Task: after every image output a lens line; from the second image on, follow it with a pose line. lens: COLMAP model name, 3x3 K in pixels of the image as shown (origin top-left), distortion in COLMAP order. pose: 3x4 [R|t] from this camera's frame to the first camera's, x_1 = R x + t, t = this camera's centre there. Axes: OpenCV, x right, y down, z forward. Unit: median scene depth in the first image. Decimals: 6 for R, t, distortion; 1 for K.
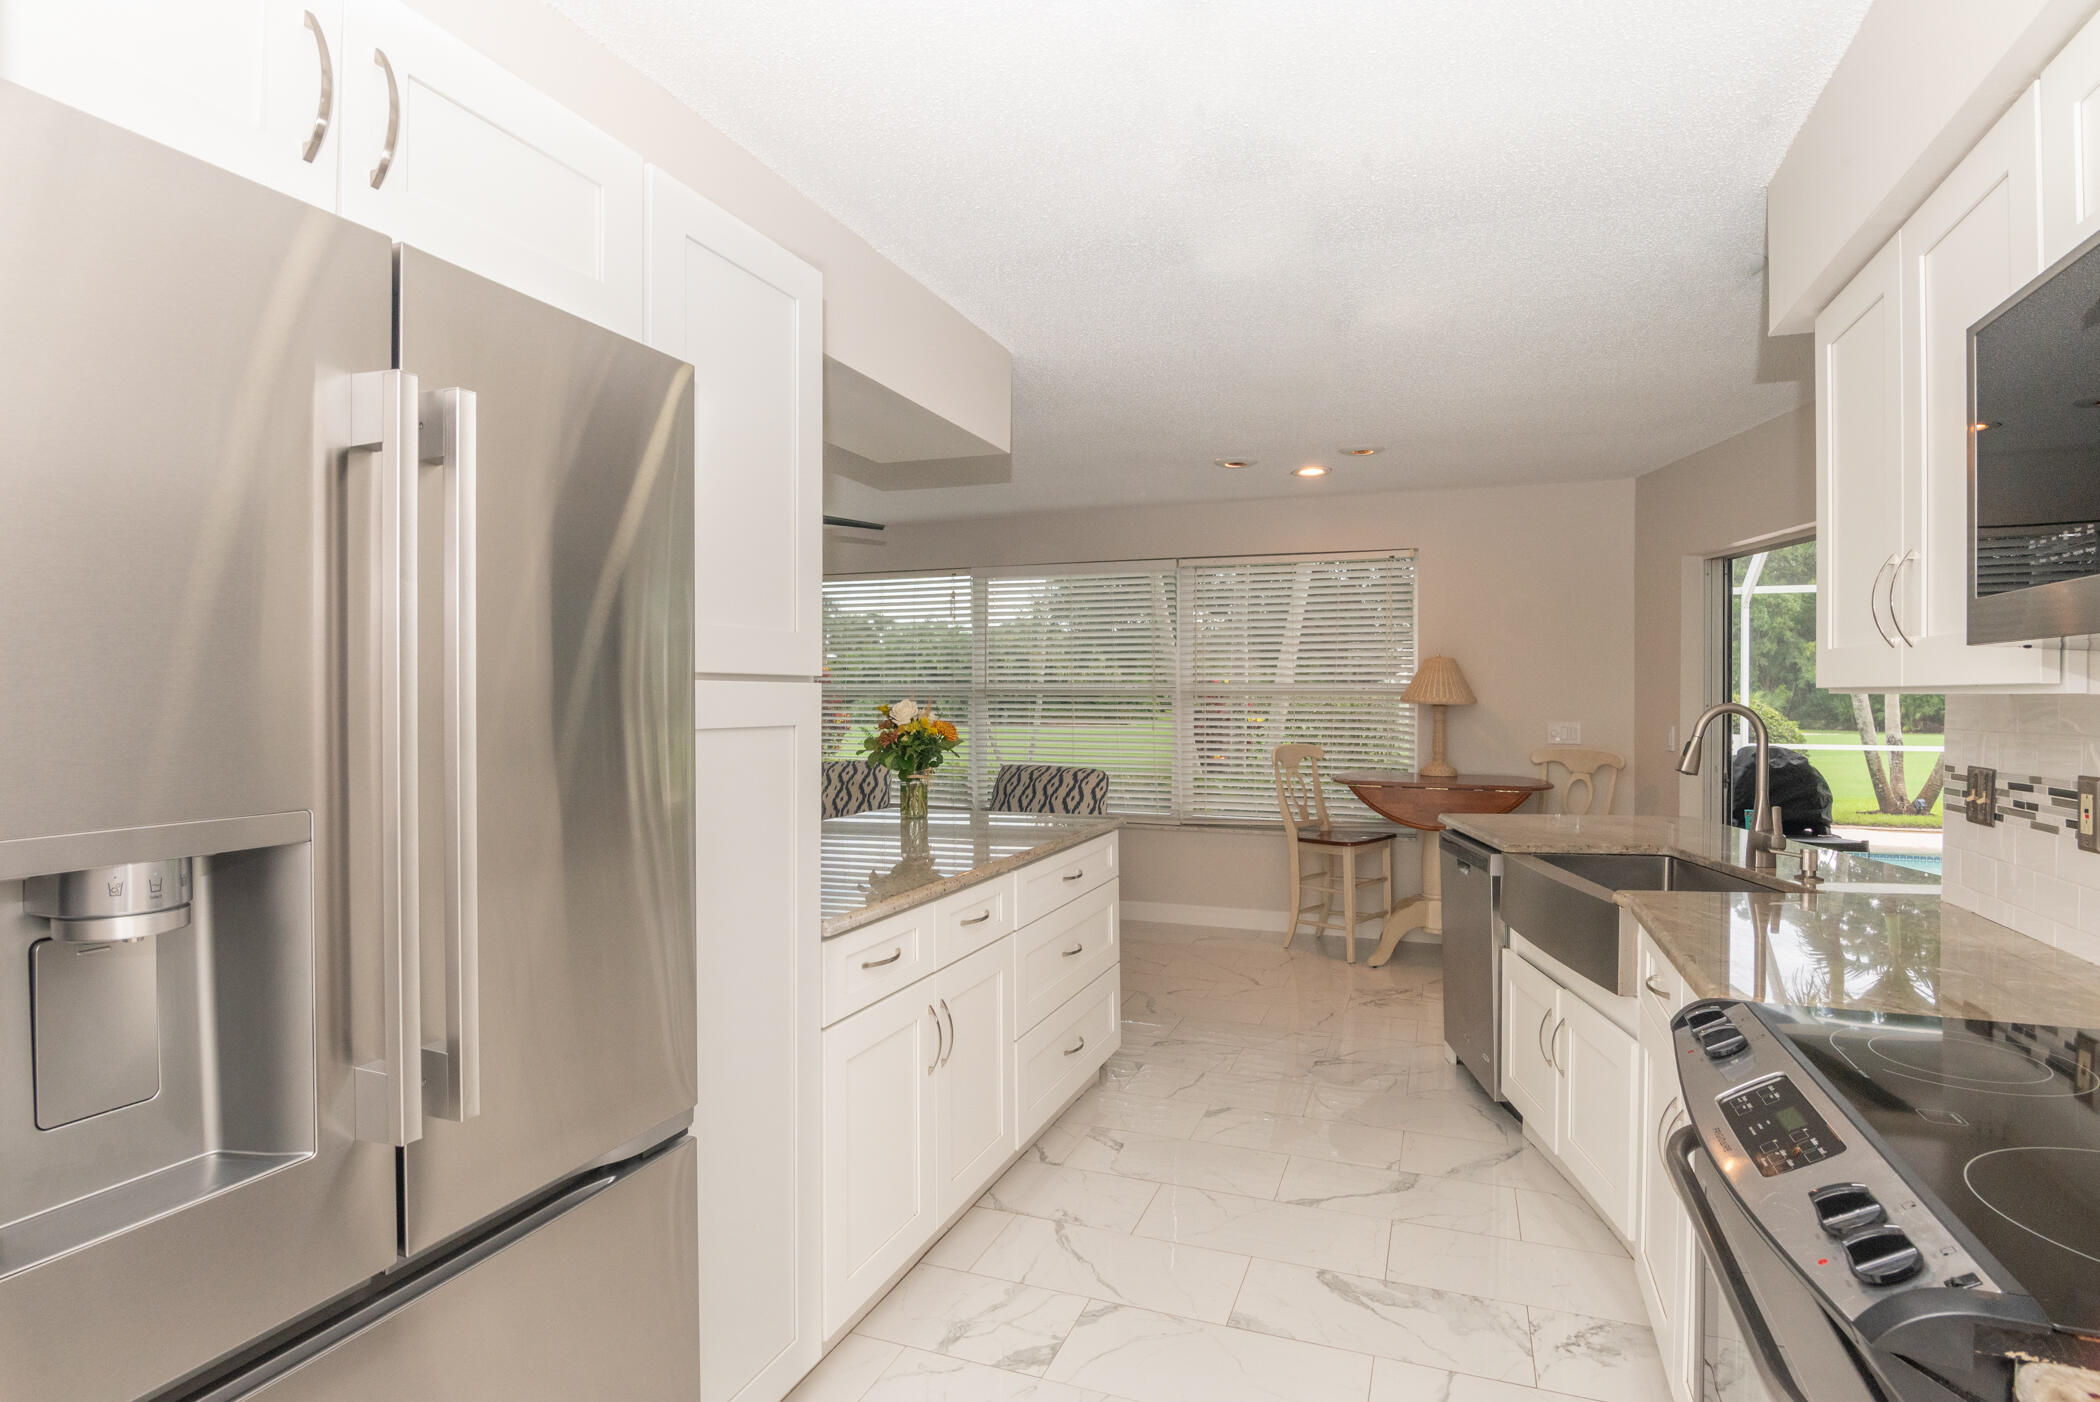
lens RADIAL K [[1055.1, 0, 1101.0], [0, 1055.1, 704.8], [0, 0, 1]] dist [0.000593, -0.000070]
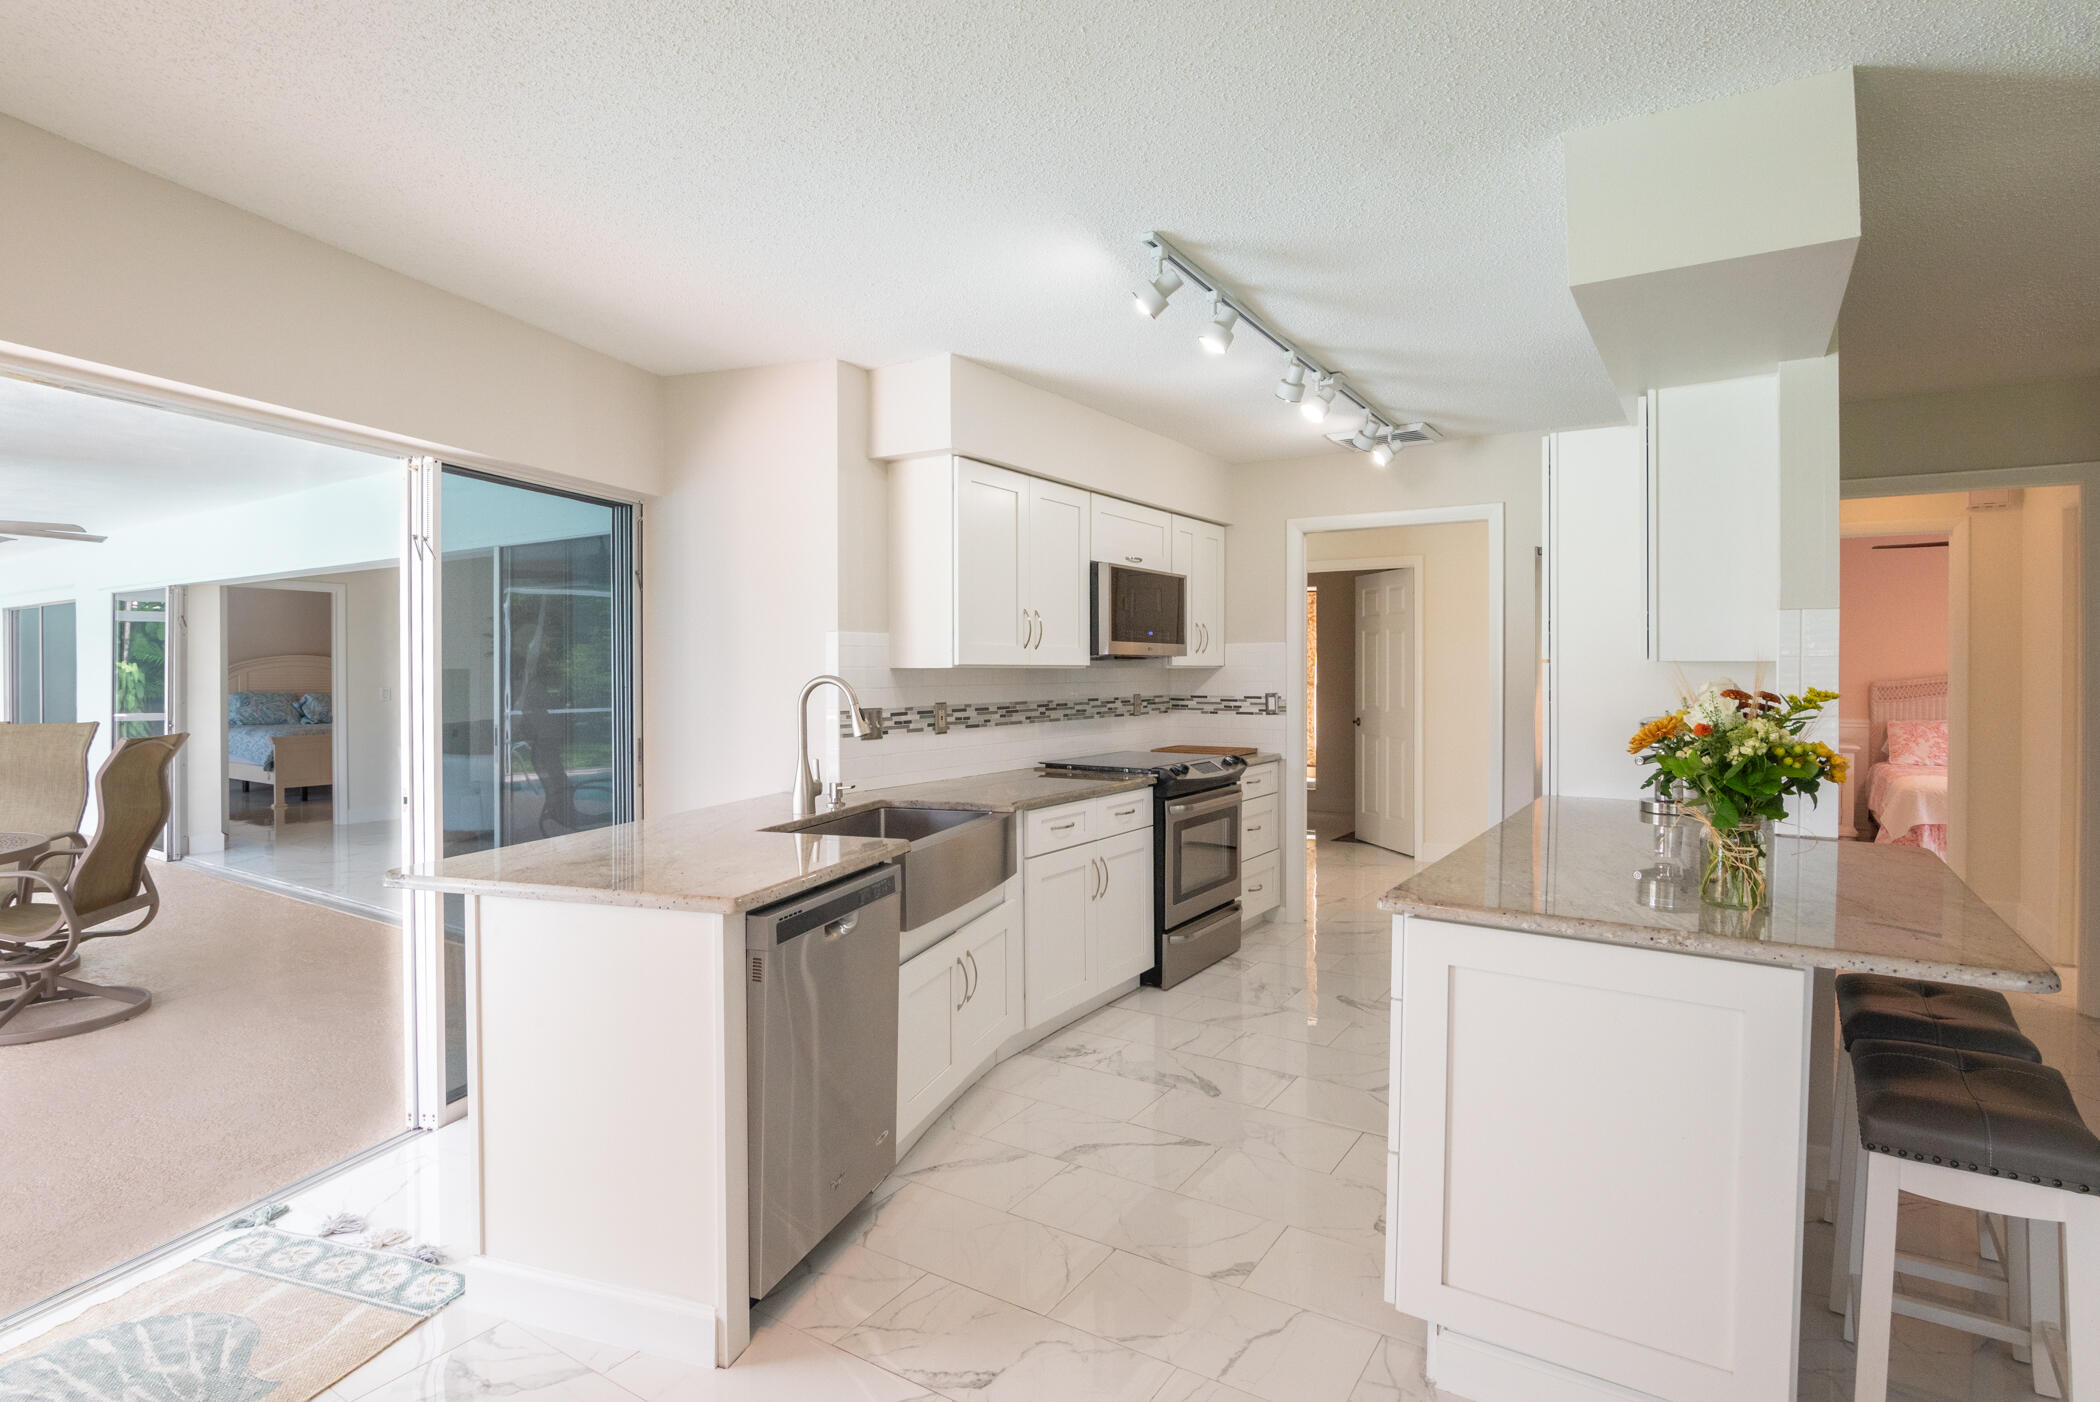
lens RADIAL K [[1042.8, 0, 1056.3], [0, 1042.8, 674.7], [0, 0, 1]] dist [0.000373, -0.000477]
pose [[-0.968835, 0.002900, 0.247692, 0.039118], [0.005691, 0.999928, 0.010552, -0.006845], [-0.247643, 0.011633, -0.968781, 1.220520]]
